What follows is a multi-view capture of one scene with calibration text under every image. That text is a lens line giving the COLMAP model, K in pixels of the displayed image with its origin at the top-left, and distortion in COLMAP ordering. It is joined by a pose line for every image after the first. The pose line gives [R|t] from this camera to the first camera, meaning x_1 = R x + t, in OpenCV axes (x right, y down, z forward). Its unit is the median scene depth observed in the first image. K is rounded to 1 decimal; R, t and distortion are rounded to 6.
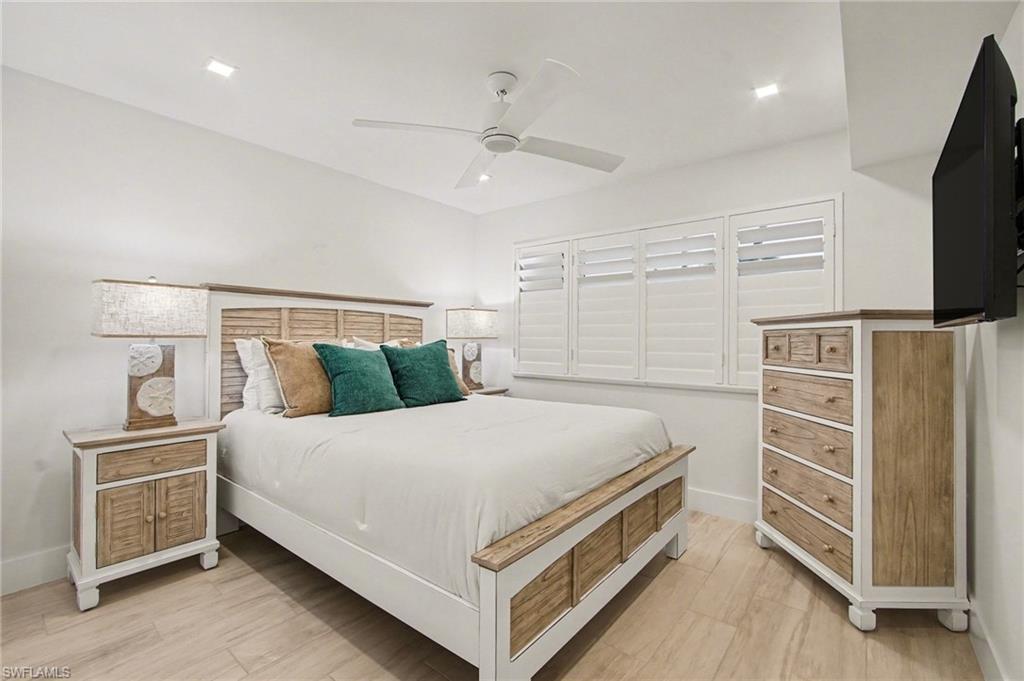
lens RADIAL K [[458.5, 0, 512.5], [0, 458.5, 340.3], [0, 0, 1]] dist [-0.000491, -0.000246]
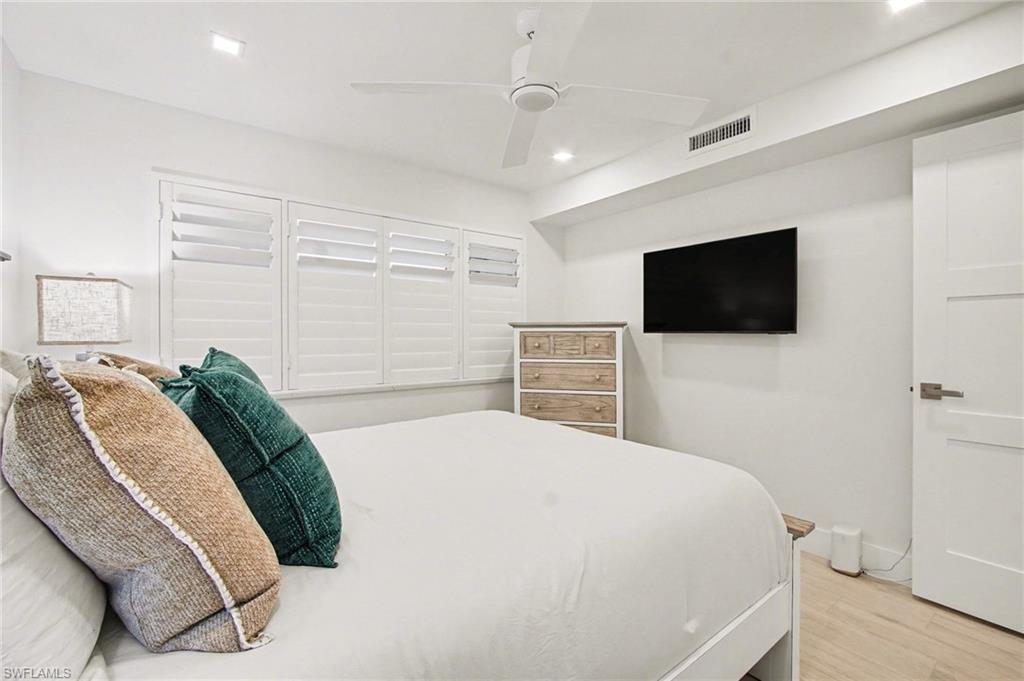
lens RADIAL K [[458.5, 0, 510.9], [0, 458.5, 338.5], [0, 0, 1]] dist [-0.000491, -0.000246]
pose [[0.232292, -0.013072, 0.972558, -0.544116], [0.002807, 0.999915, 0.012769, -0.015114], [-0.972642, -0.000237, 0.232309, 0.561024]]
